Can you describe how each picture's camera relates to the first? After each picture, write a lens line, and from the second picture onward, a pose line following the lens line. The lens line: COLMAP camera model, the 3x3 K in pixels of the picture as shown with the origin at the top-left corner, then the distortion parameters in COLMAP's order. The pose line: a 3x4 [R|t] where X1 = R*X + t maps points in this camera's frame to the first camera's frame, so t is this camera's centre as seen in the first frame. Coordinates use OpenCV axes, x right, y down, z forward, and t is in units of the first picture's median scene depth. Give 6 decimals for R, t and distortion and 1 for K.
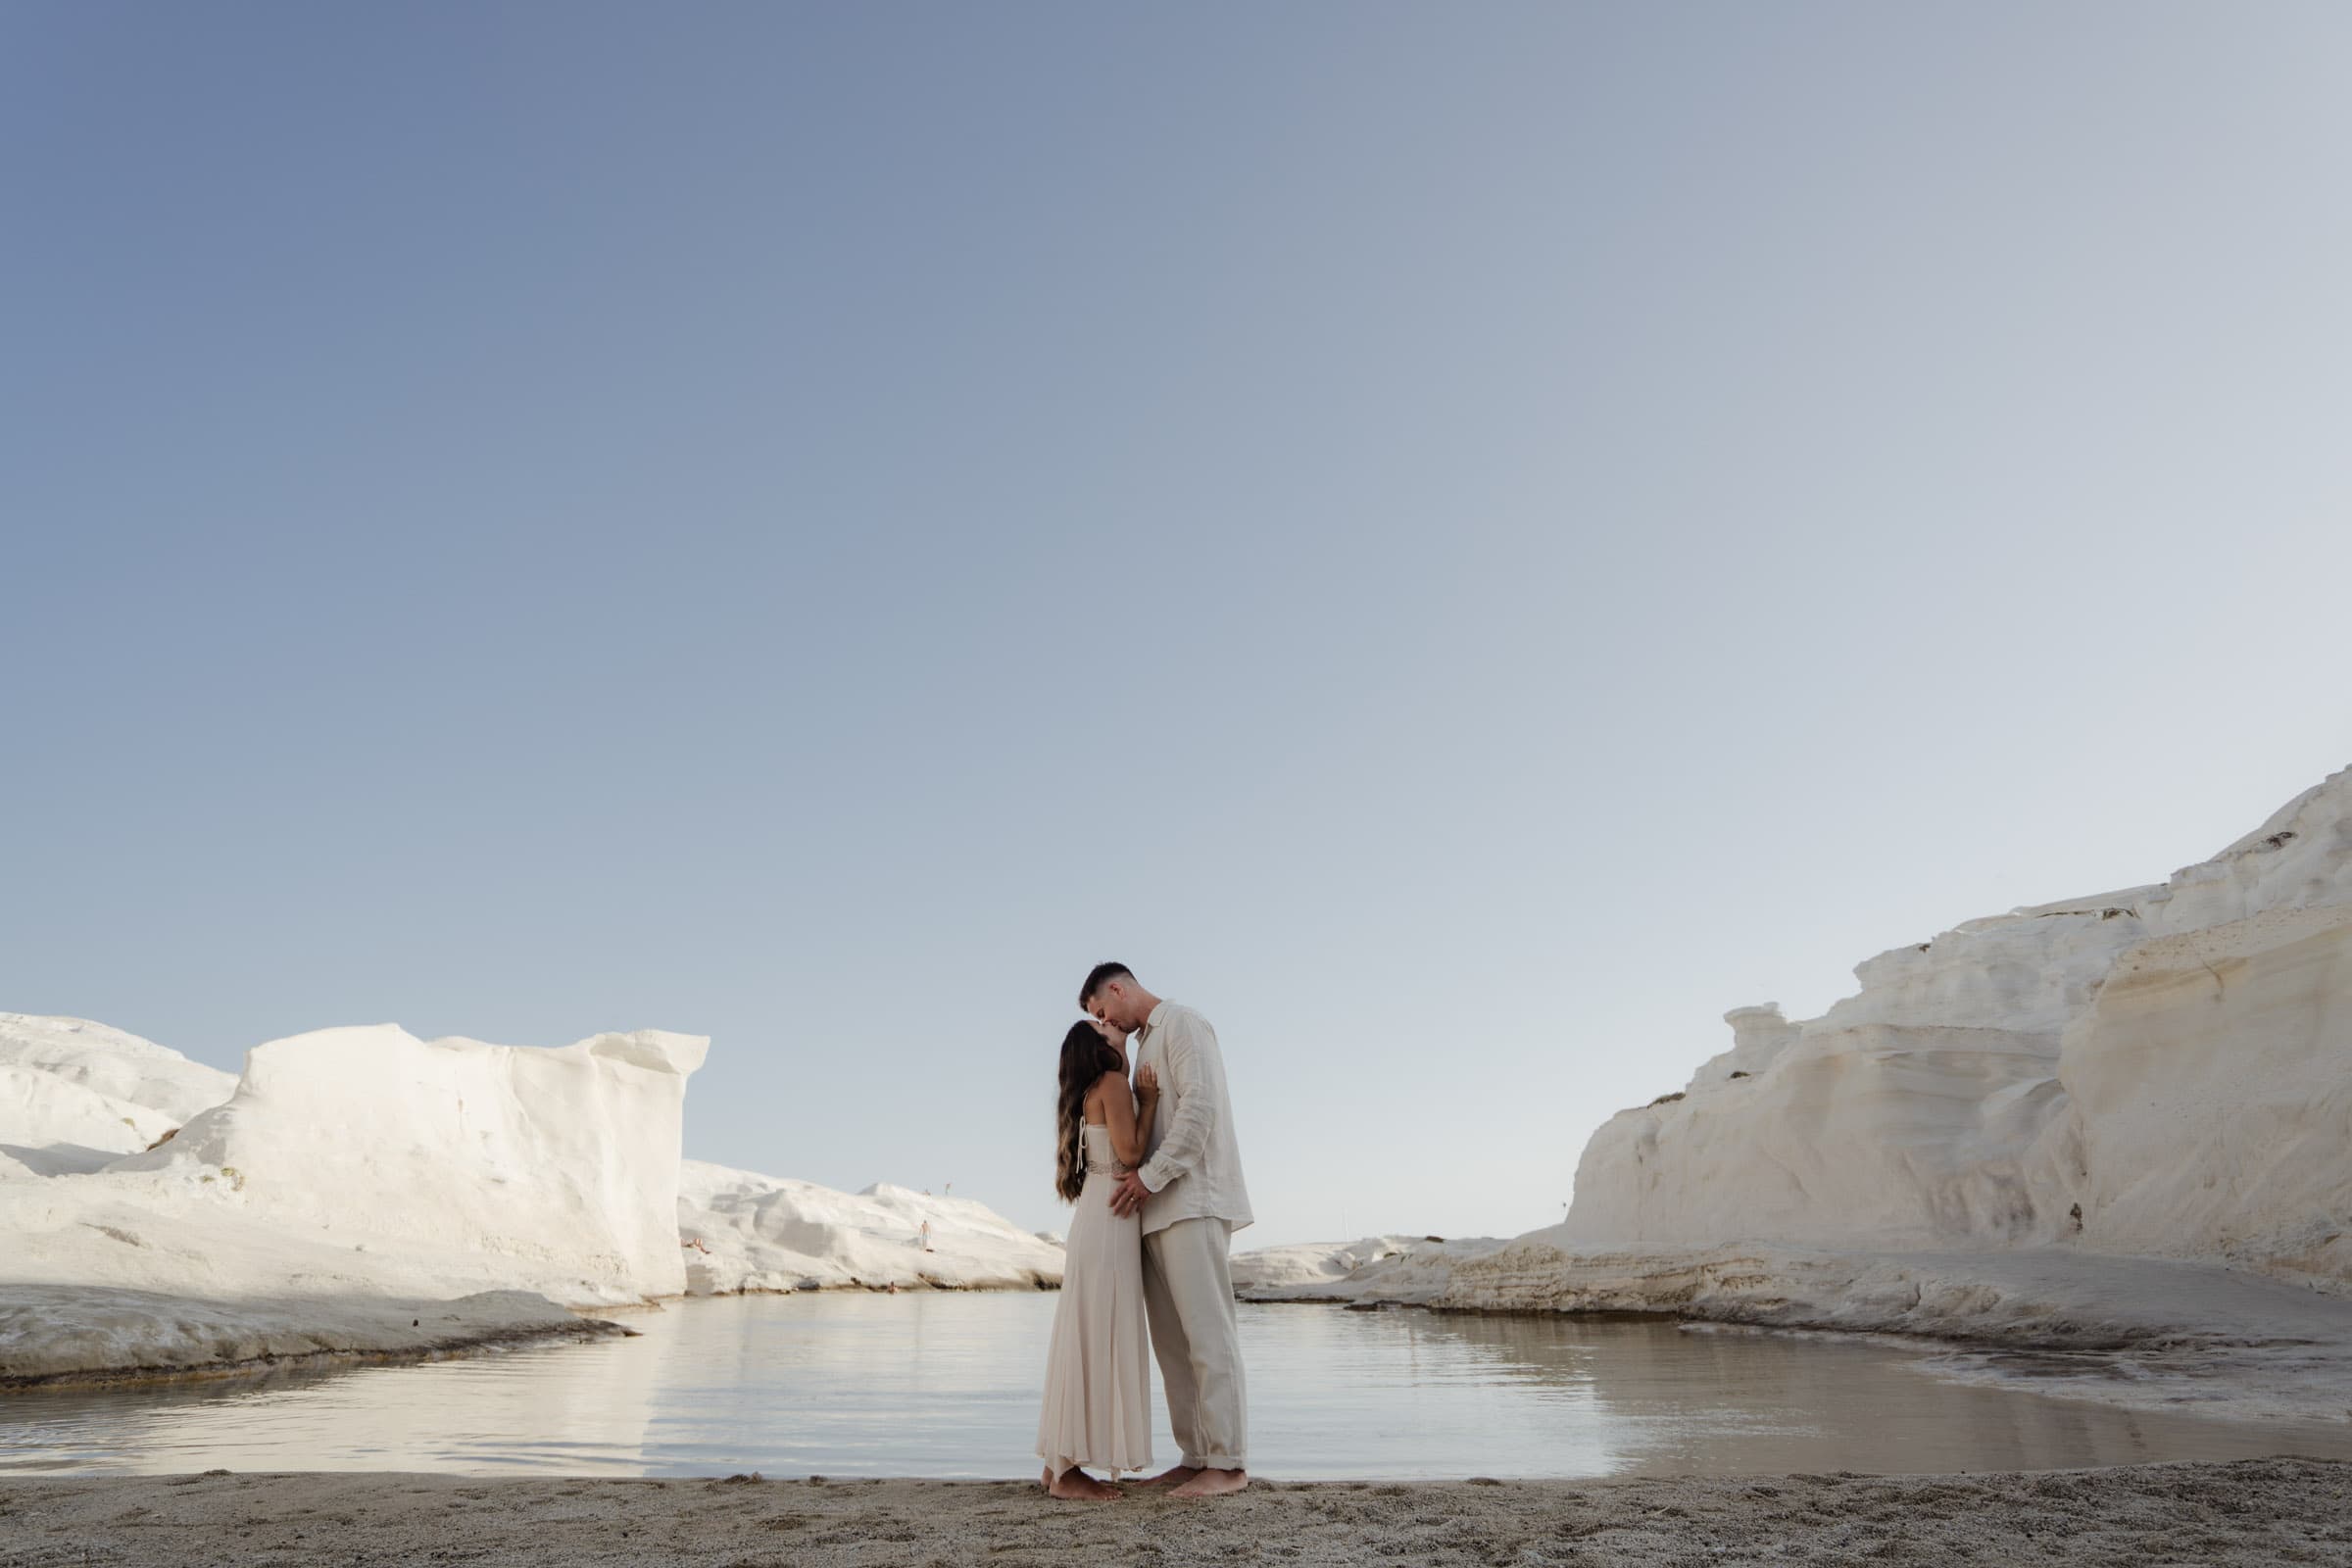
lens RADIAL K [[1205.8, 0, 1136.6], [0, 1205.8, 820.5], [0, 0, 1]] dist [-0.034479, 0.020682]
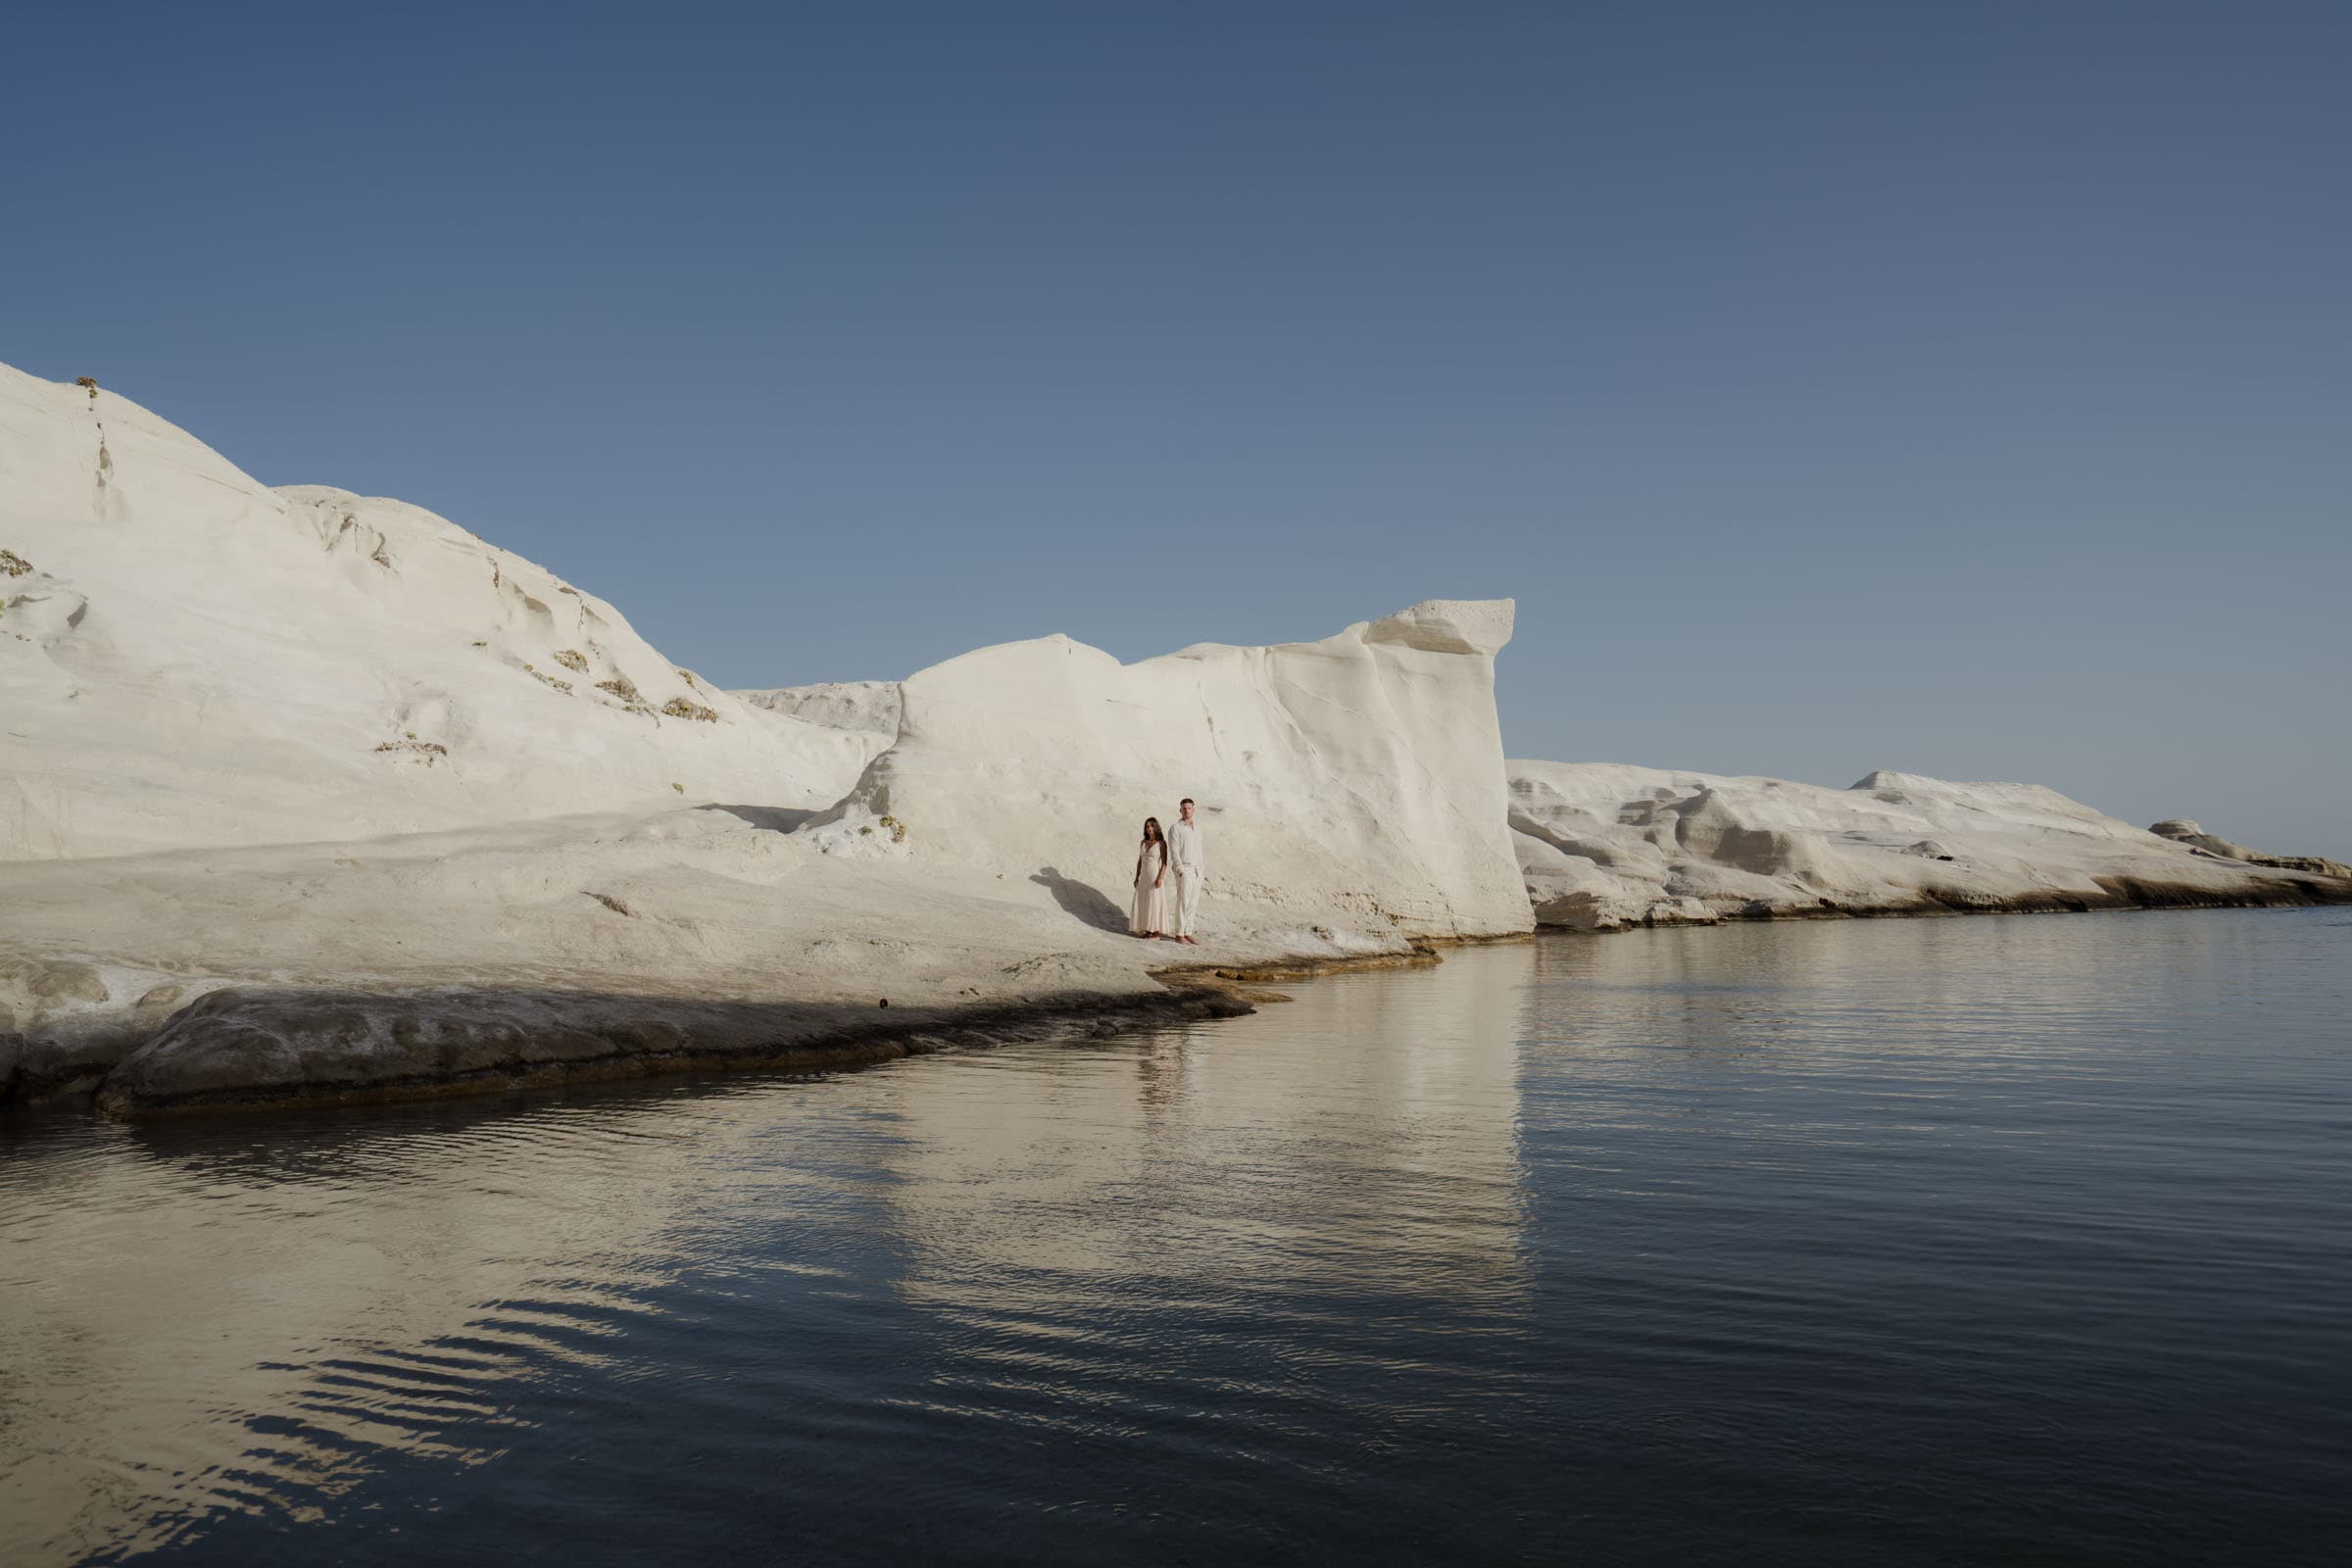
lens RADIAL K [[1579.2, 0, 1130.7], [0, 1579.2, 759.1], [0, 0, 1]] dist [-0.054932, 0.072572]
pose [[0.786930, -0.080558, -0.611761, 0.041704], [0.243600, 0.951469, 0.188060, 0.040890], [0.566922, -0.297015, 0.768363, 0.119276]]
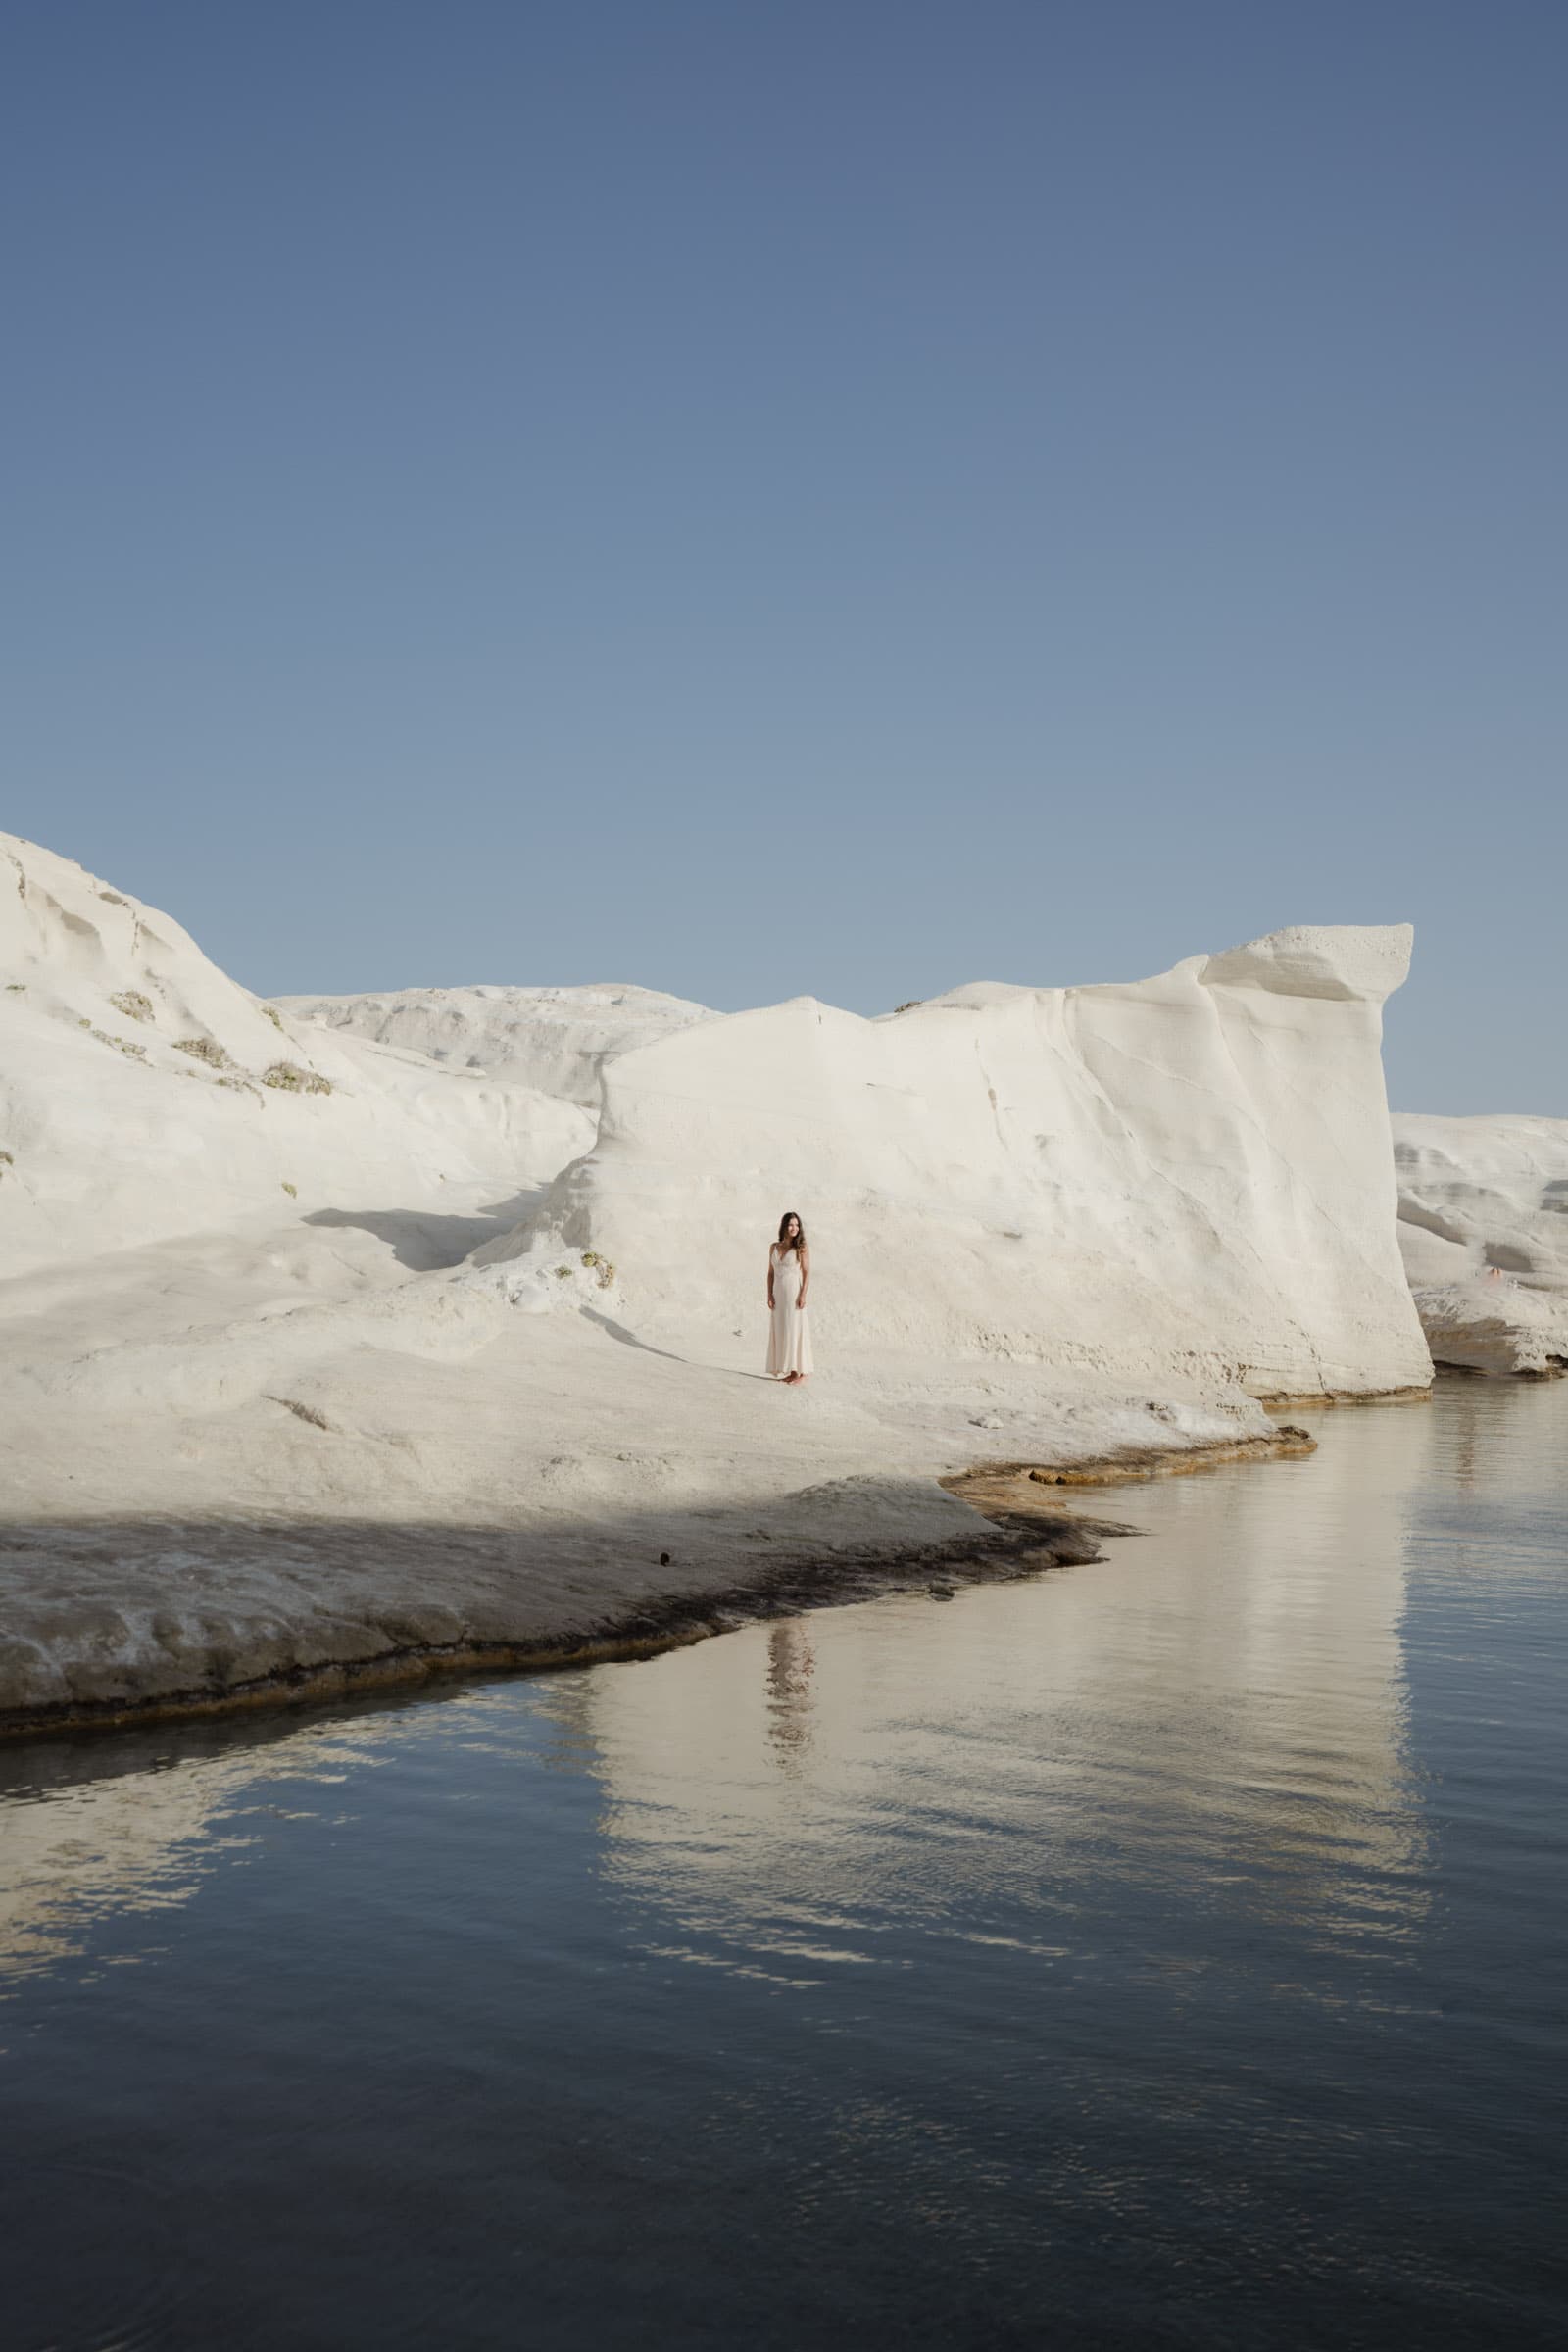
lens RADIAL K [[2229.4, 0, 749.2], [0, 2229.4, 1168.2], [0, 0, 1]] dist [0.020099, 0.000186]
pose [[0.765072, -0.045408, -0.642341, 0.050449], [0.238139, 0.946744, 0.216713, 0.000573], [0.598293, -0.318768, 0.735141, 0.082786]]
